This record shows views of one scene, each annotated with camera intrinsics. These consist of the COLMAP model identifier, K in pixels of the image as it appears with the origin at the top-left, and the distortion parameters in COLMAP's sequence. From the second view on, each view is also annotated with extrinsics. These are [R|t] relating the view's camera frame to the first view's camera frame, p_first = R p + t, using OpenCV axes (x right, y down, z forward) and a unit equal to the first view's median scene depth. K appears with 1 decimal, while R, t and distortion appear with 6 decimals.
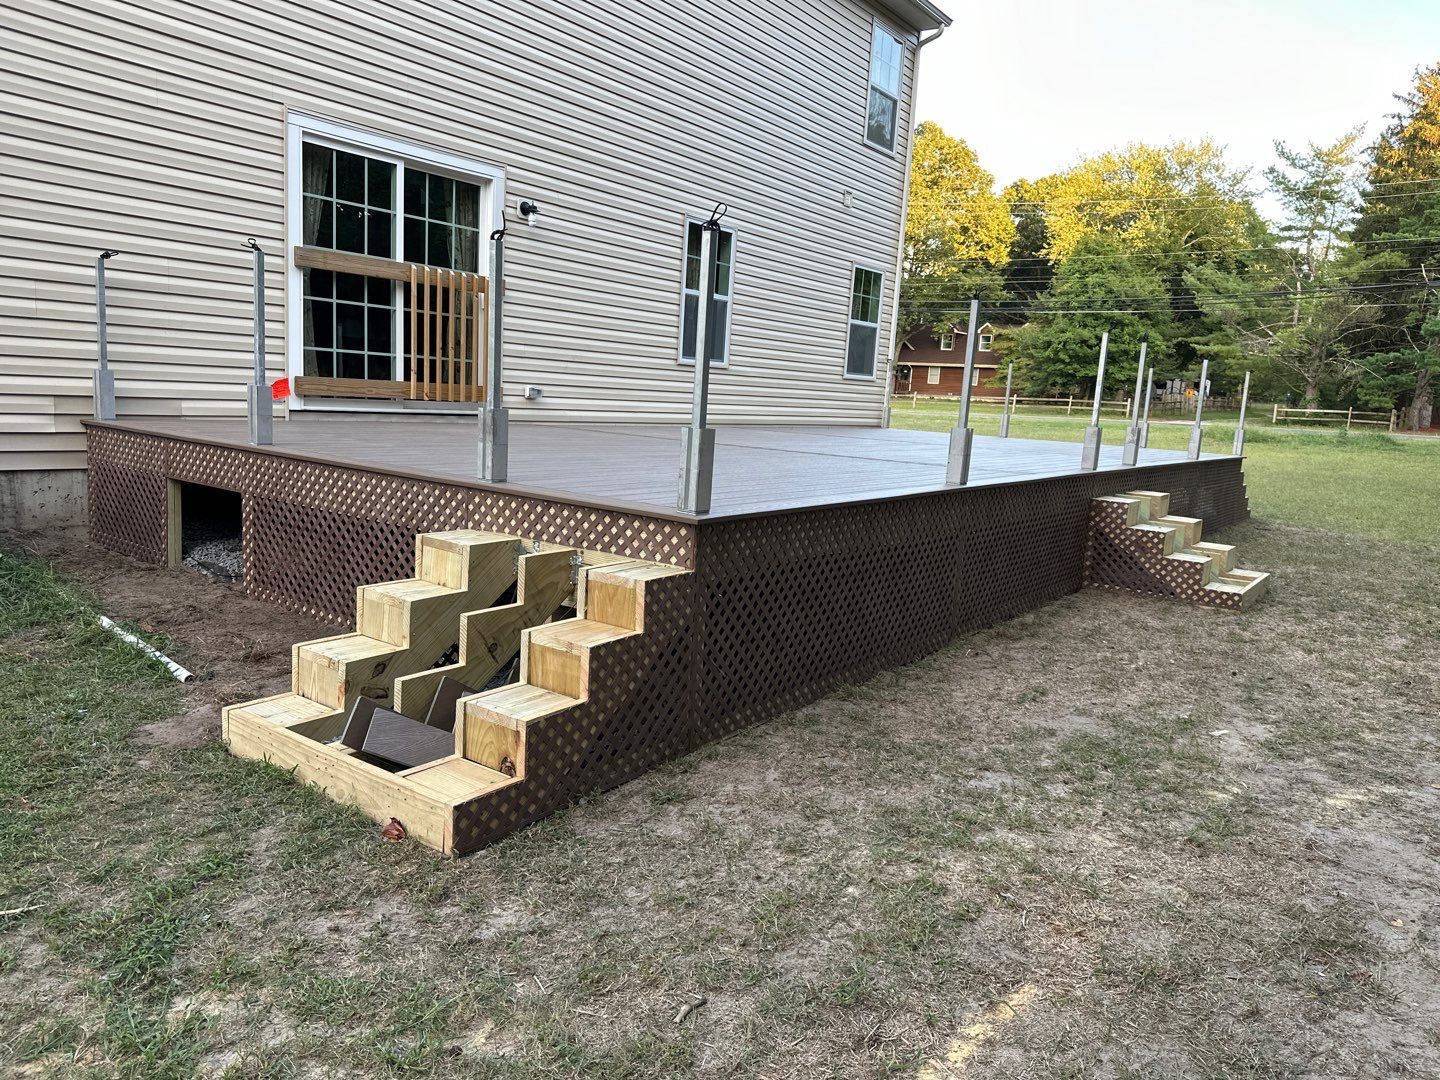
lens RADIAL K [[1026.4, 0, 718.2], [0, 1026.4, 543.9], [0, 0, 1]] dist [0.044347, -0.052931]
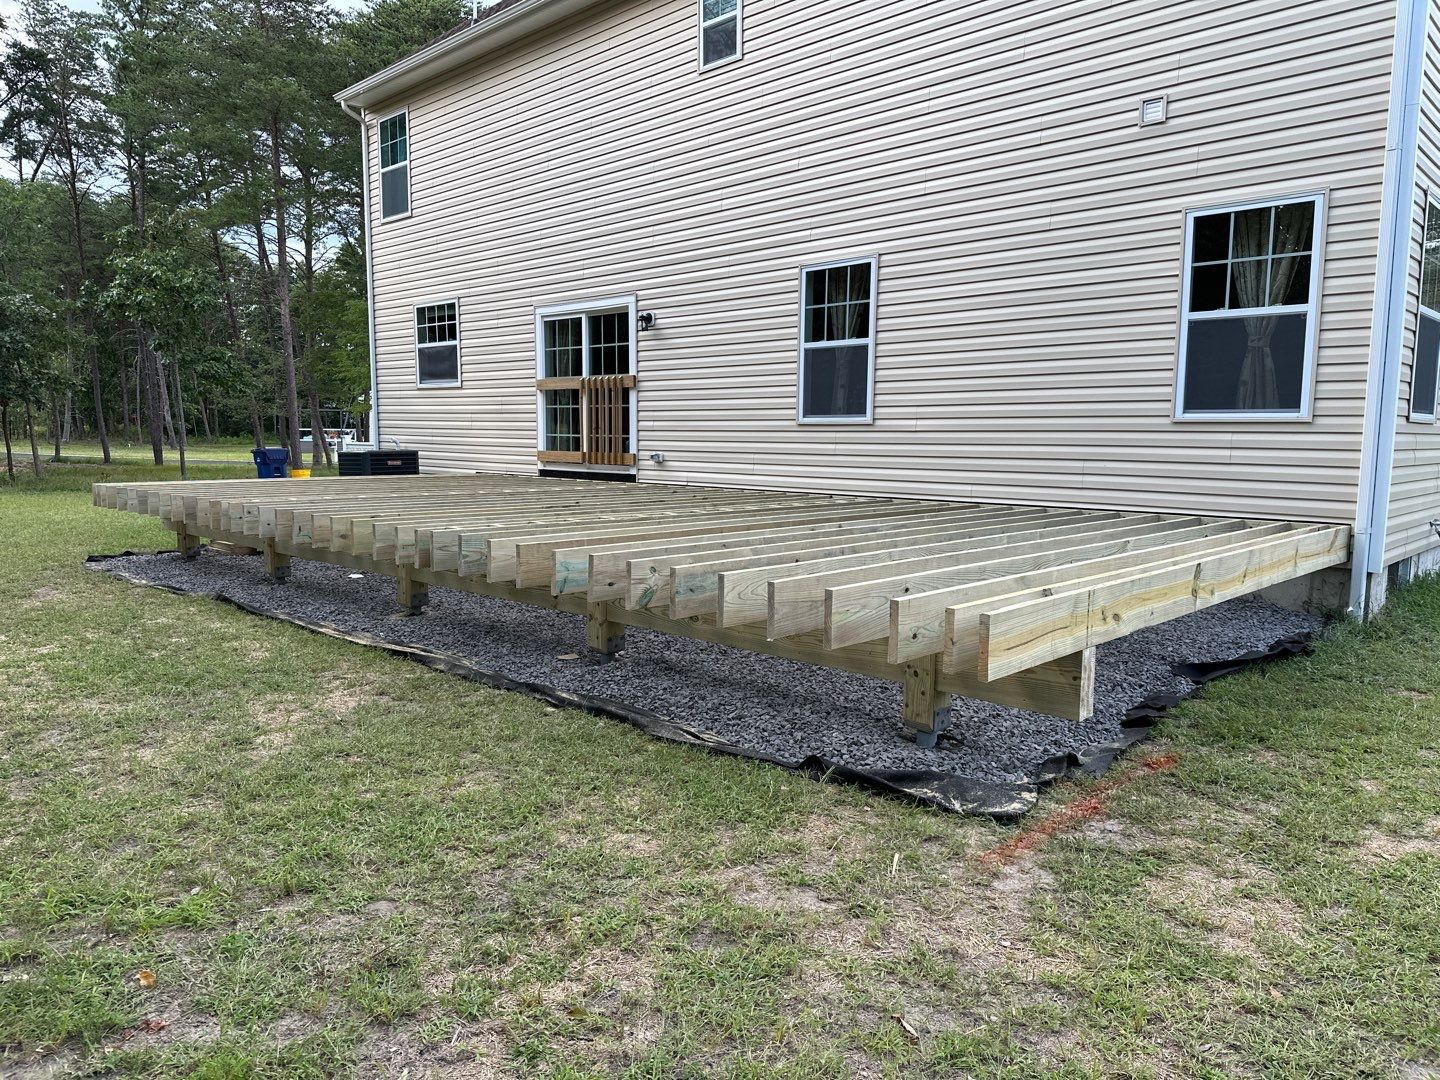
lens RADIAL K [[1006.6, 0, 729.3], [0, 1006.6, 543.9], [0, 0, 1]] dist [0.054666, -0.051780]
pose [[-0.134019, 0.046807, -0.989873, 1.043513], [-0.164356, 0.984000, 0.068781, -0.143951], [0.977254, 0.171910, -0.124182, 1.269729]]
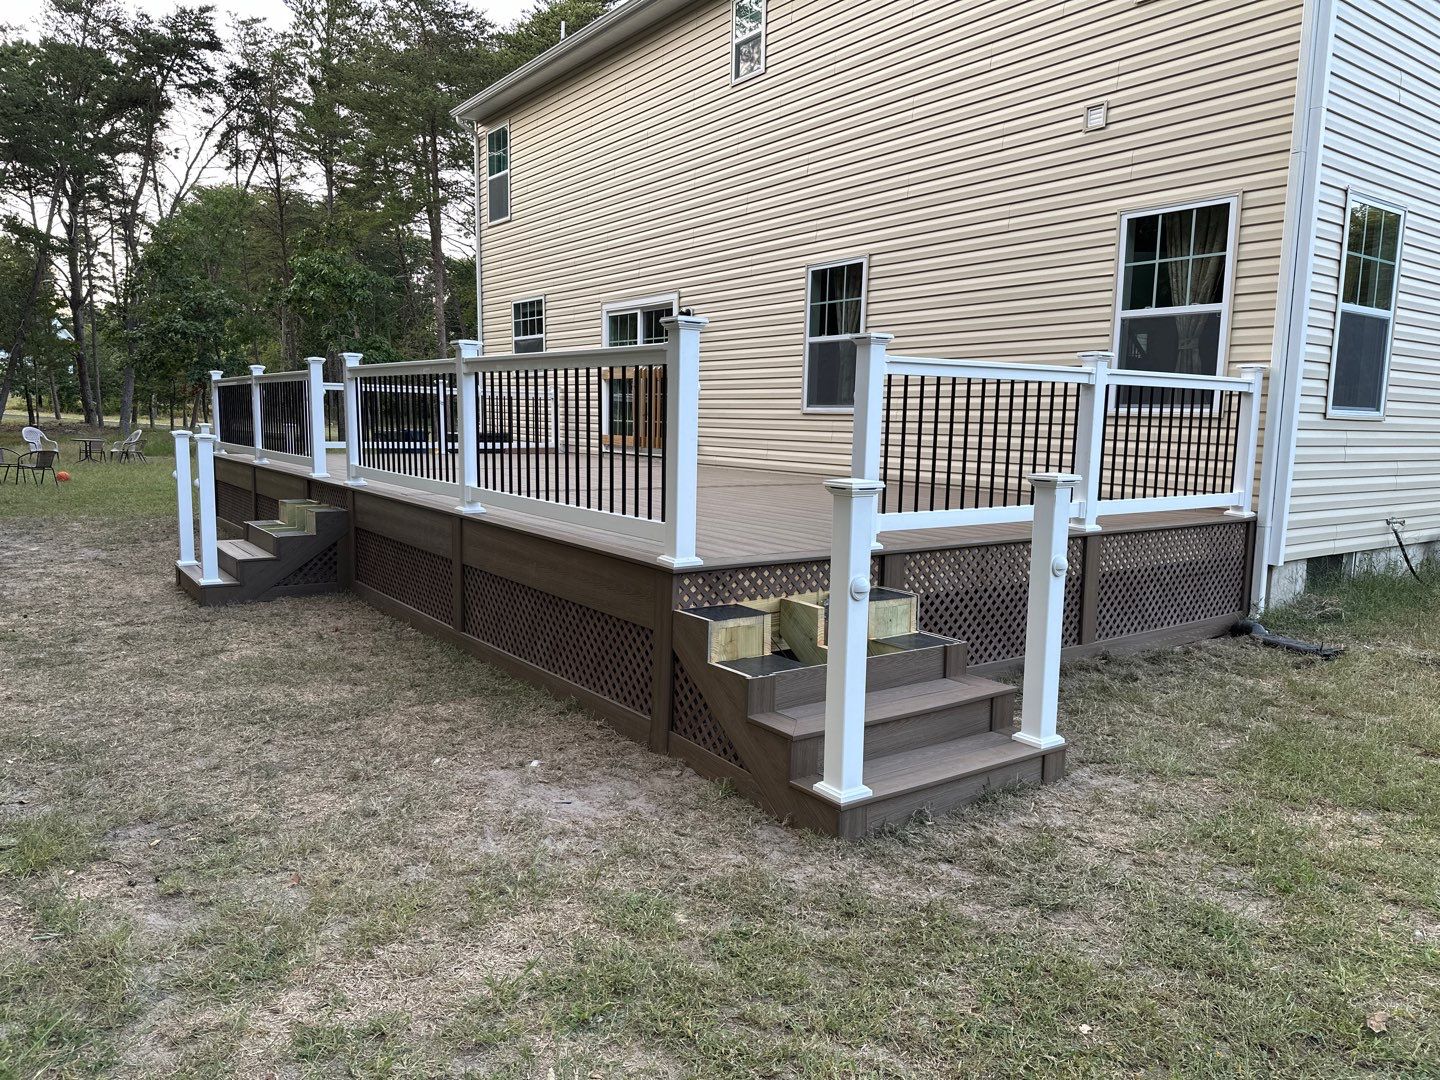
lens RADIAL K [[1015.1, 0, 716.5], [0, 1015.1, 544.2], [0, 0, 1]] dist [0.063862, -0.065528]
pose [[-0.312816, 0.052519, -0.948361, 1.106515], [-0.180414, 0.977007, 0.113614, -0.175982], [0.932522, 0.206638, -0.296148, 1.471318]]
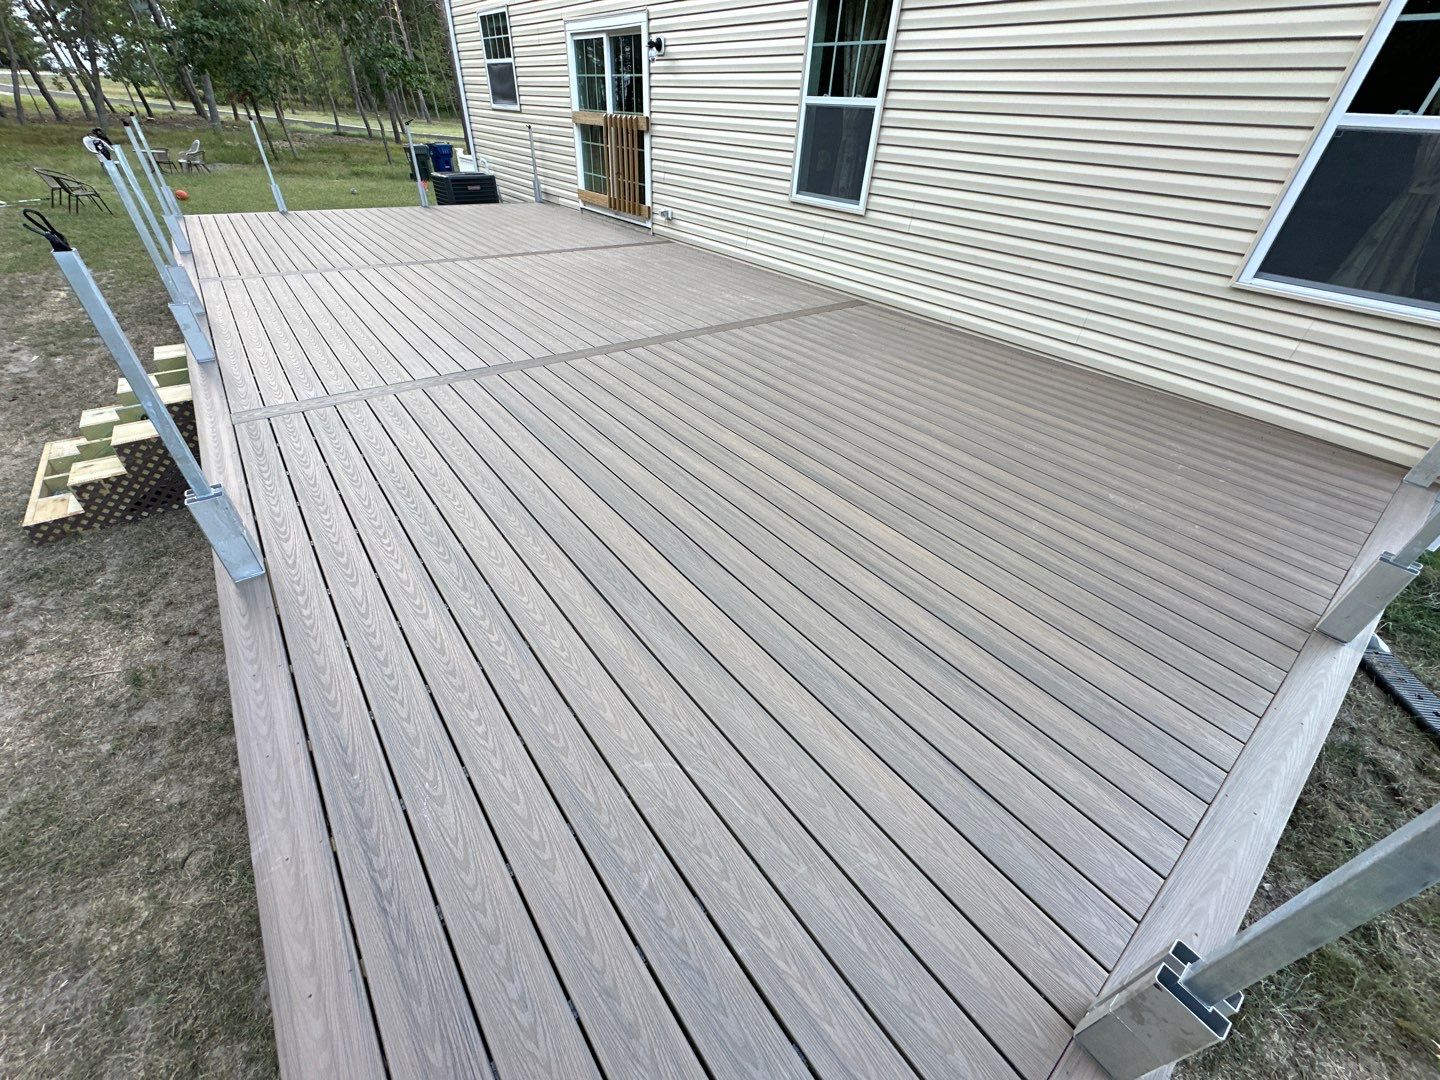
lens RADIAL K [[568.0, 0, 721.6], [0, 568.0, 543.6], [0, 0, 1]] dist [-0.010271, 0.000695]
pose [[-0.261875, 0.522029, -0.811731, 0.628684], [-0.210787, 0.789840, 0.575953, -0.250246], [0.941802, 0.321930, -0.096802, 1.288506]]
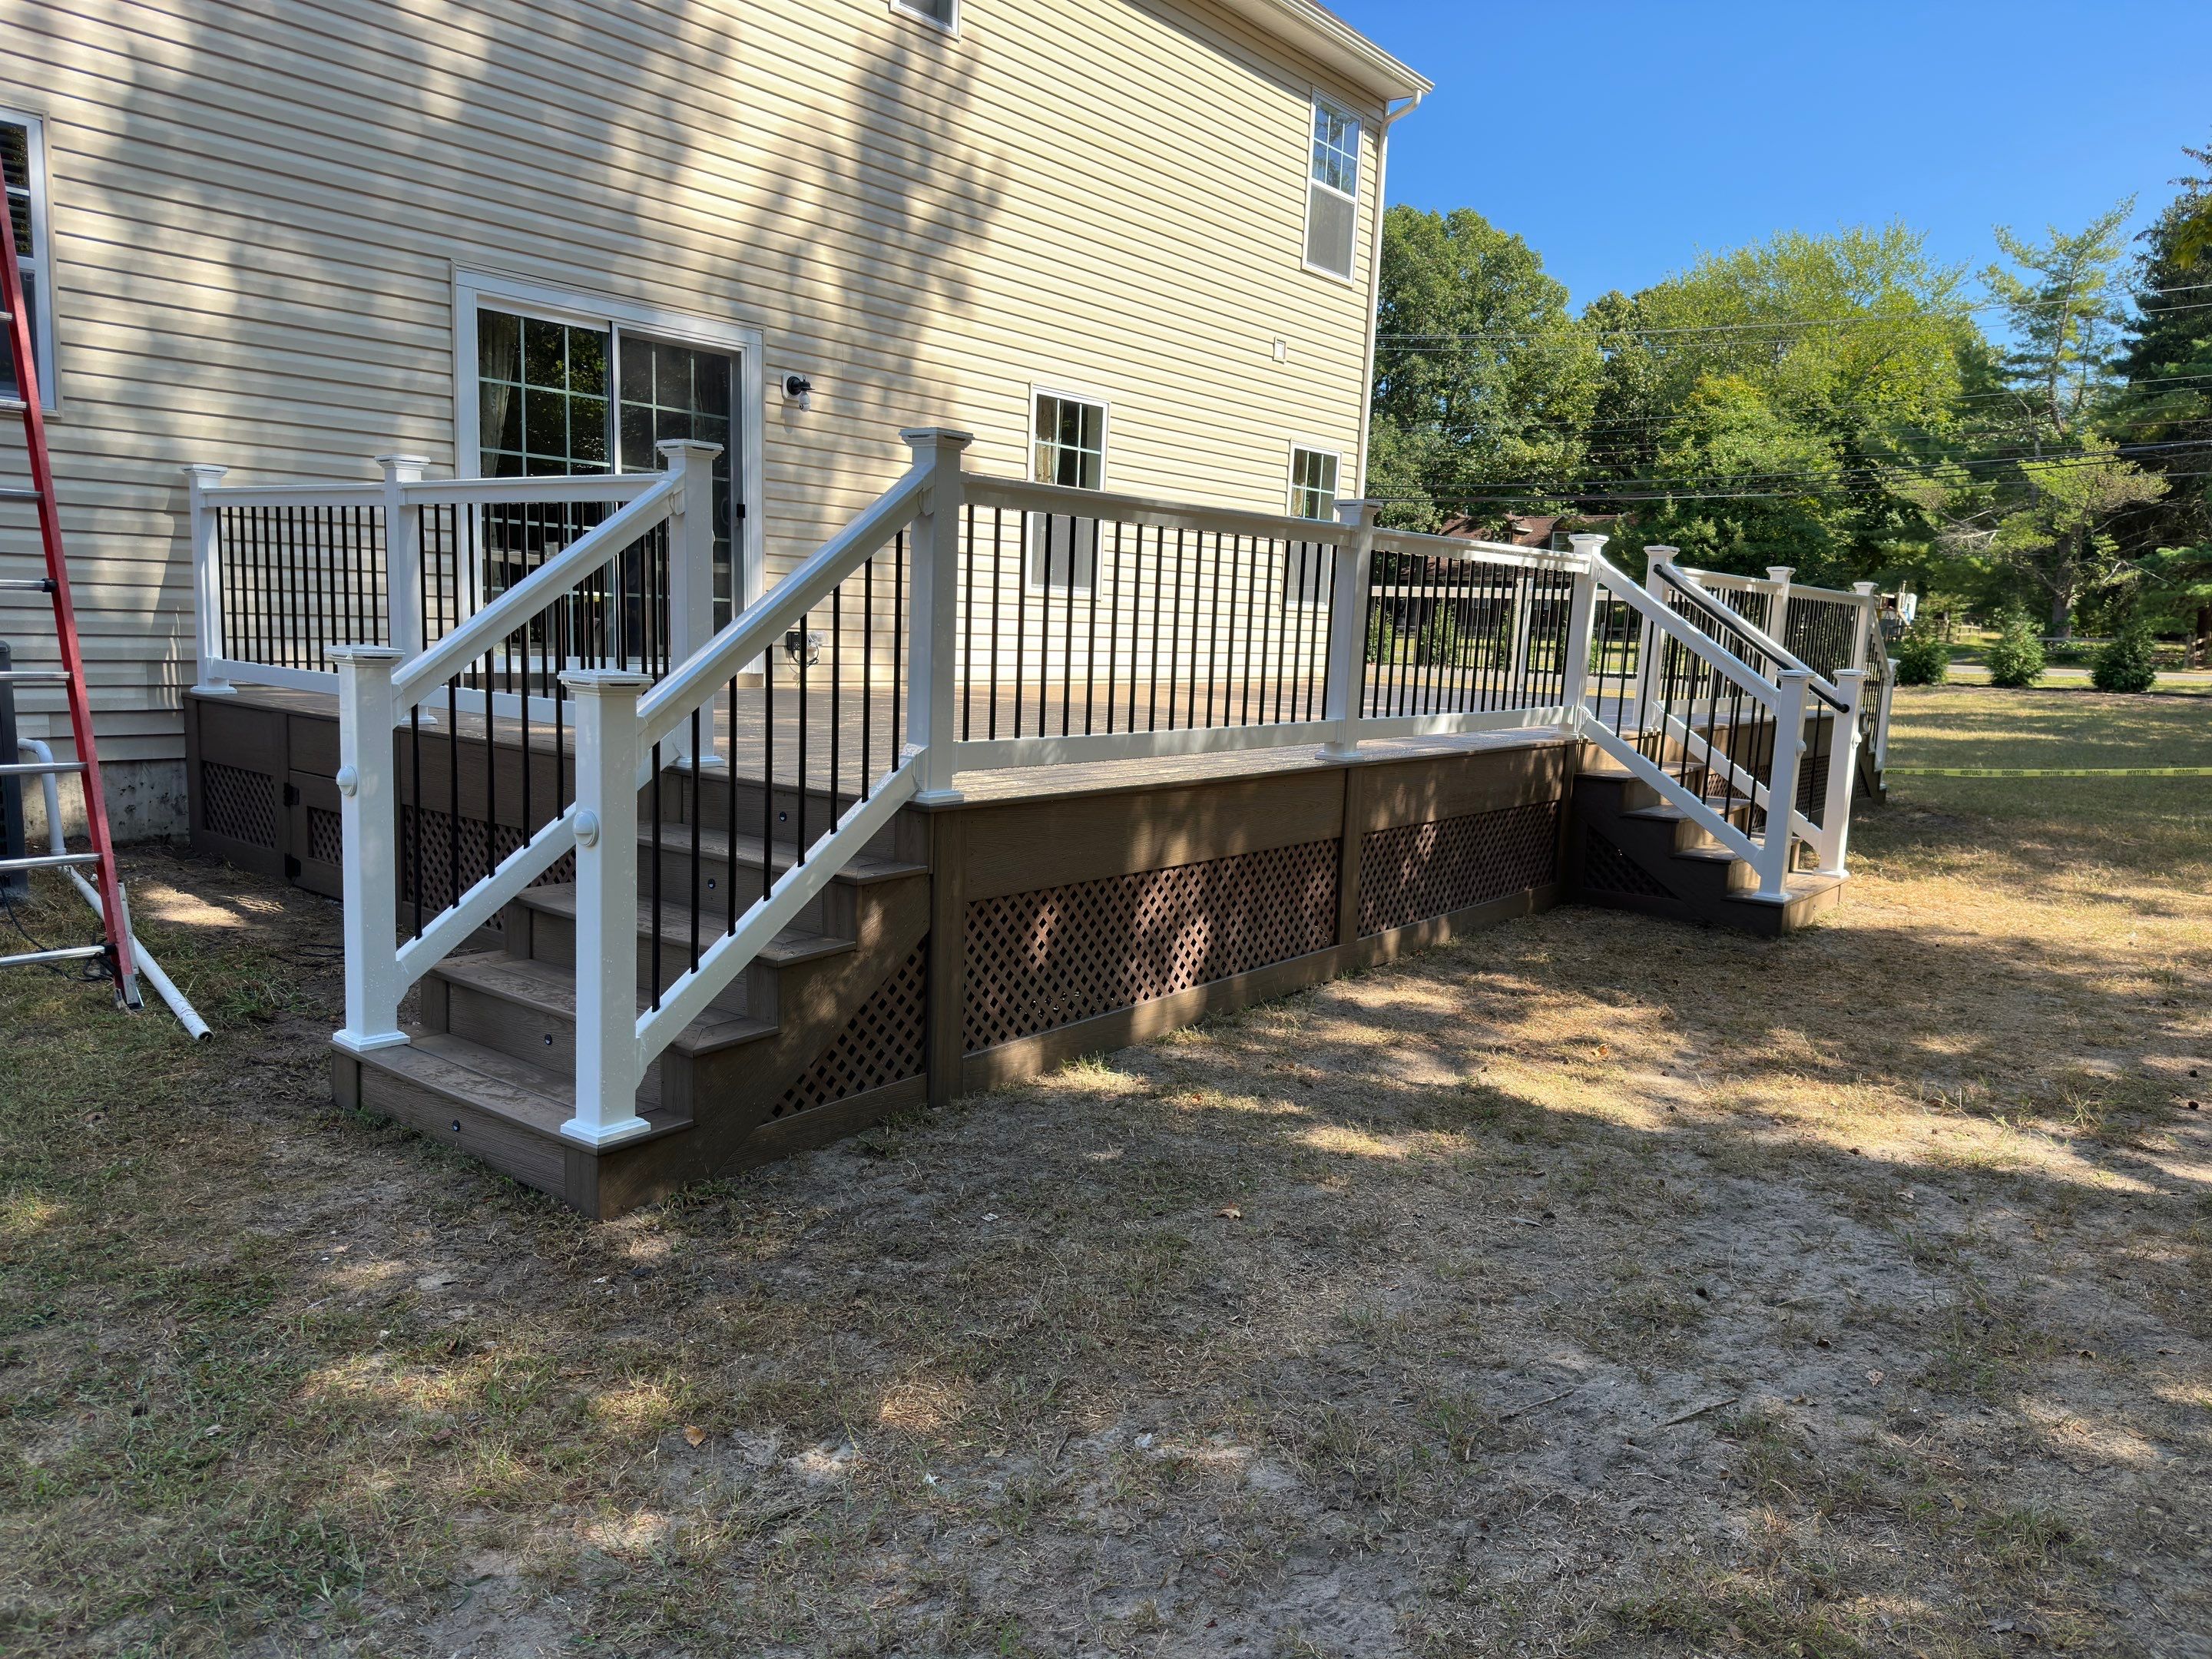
lens RADIAL K [[1579.0, 0, 1104.7], [0, 1579.0, 843.9], [0, 0, 1]] dist [0.052327, -0.059371]
pose [[0.999156, -0.014712, -0.038354, 0.063915], [0.014282, 0.999832, -0.011460, 0.008049], [0.038516, 0.010903, 0.999198, -0.086959]]
